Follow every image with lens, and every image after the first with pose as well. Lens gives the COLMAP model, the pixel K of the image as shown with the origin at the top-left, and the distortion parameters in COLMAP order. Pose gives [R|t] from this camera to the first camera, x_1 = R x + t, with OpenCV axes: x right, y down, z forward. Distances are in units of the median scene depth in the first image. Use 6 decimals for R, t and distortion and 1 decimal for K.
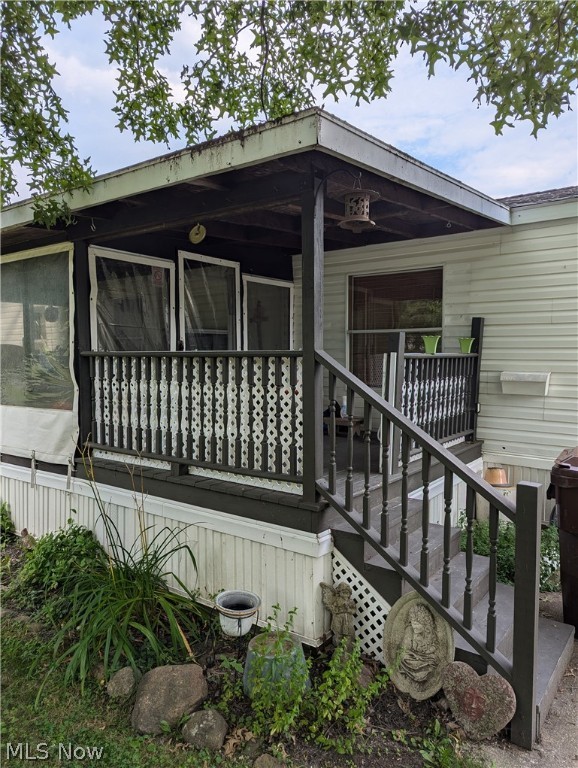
lens RADIAL K [[542.9, 0, 289.0], [0, 542.9, 384.0], [0, 0, 1]] dist [0.106743, -0.187297]
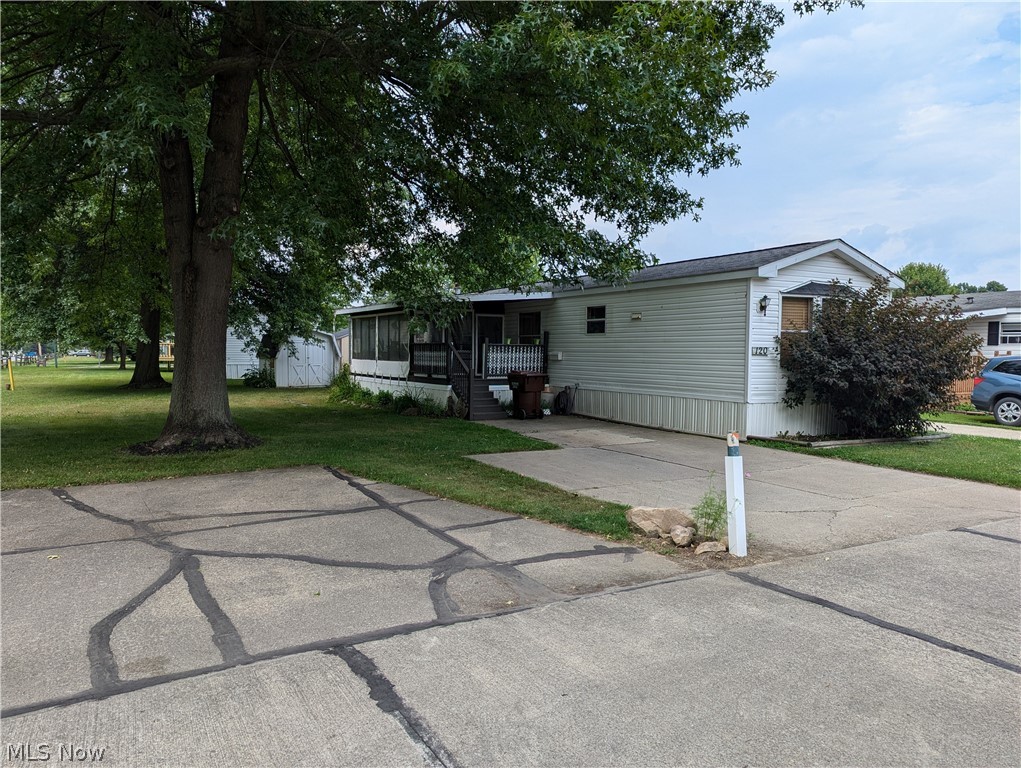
lens RADIAL K [[721.7, 0, 510.5], [0, 721.7, 384.0], [0, 0, 1]] dist [0.106743, -0.187297]
pose [[0.930859, 0.027060, -0.364376, 1.789612], [-0.027212, 0.999619, 0.004718, 0.150802], [0.364365, 0.005524, 0.931240, -2.863643]]
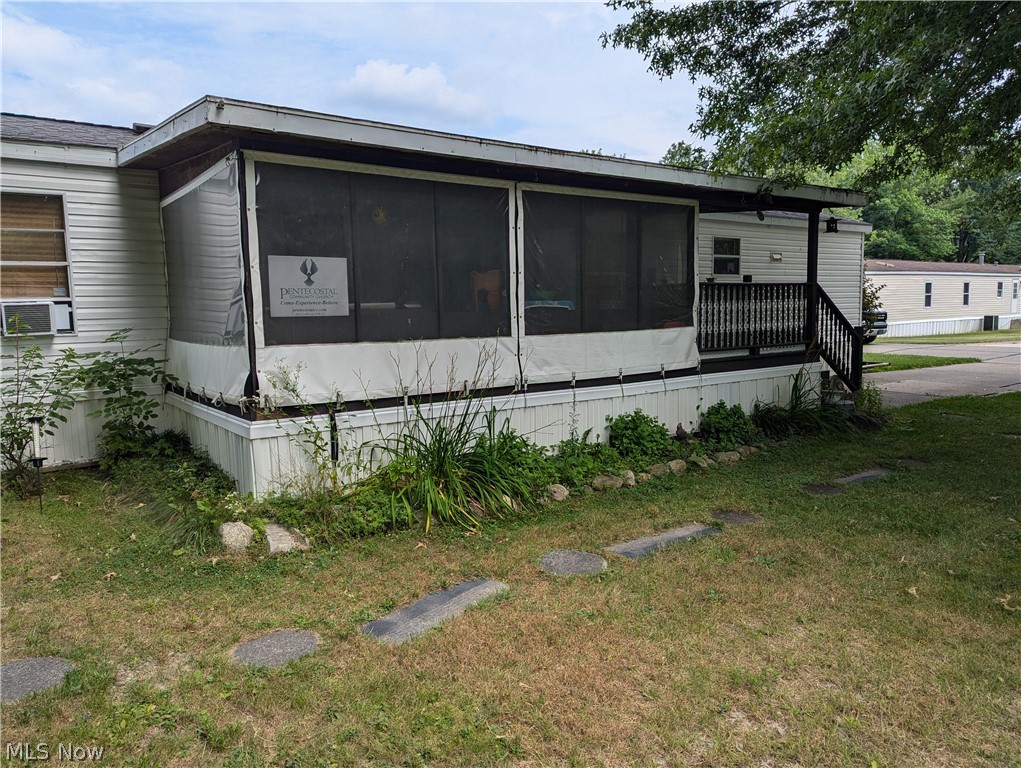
lens RADIAL K [[721.7, 0, 510.5], [0, 721.7, 384.0], [0, 0, 1]] dist [0.106743, -0.187297]
pose [[0.223250, -0.111899, 0.968317, -2.261497], [0.043268, 0.993548, 0.104839, -0.016885], [-0.973800, 0.018492, 0.226651, 1.058722]]
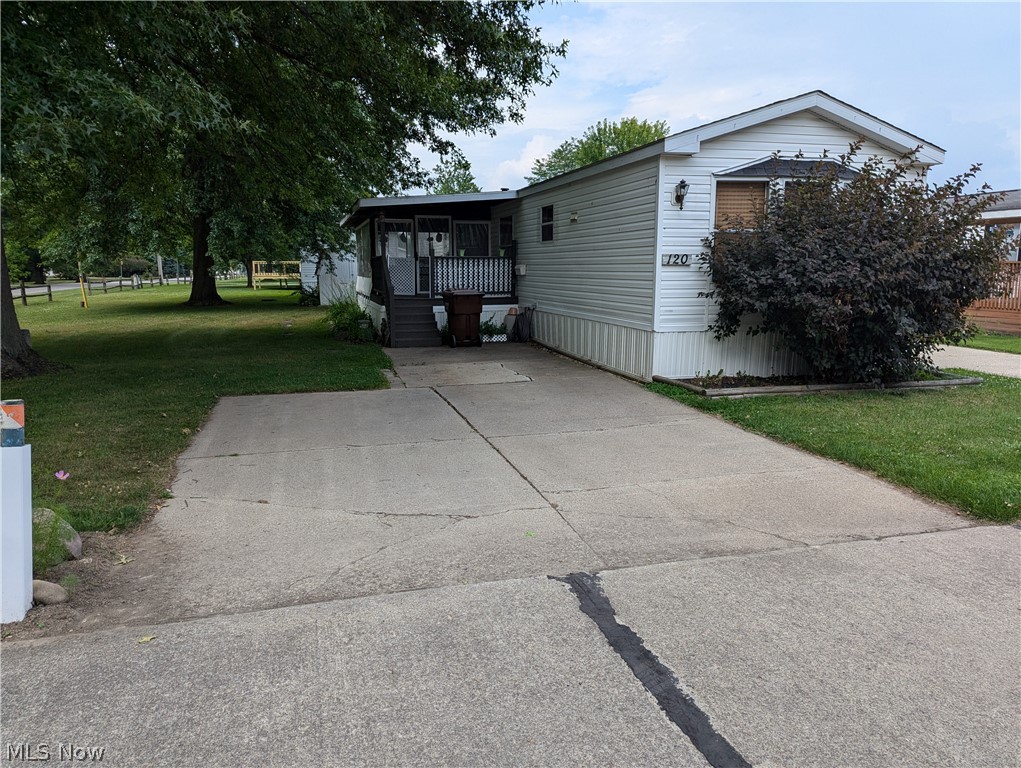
lens RADIAL K [[721.7, 0, 510.5], [0, 721.7, 384.0], [0, 0, 1]] dist [0.106743, -0.187297]
pose [[0.804705, 0.093962, -0.586192, 2.572151], [-0.022818, 0.991561, 0.127616, 0.102345], [0.593236, -0.089318, 0.800058, -1.737404]]
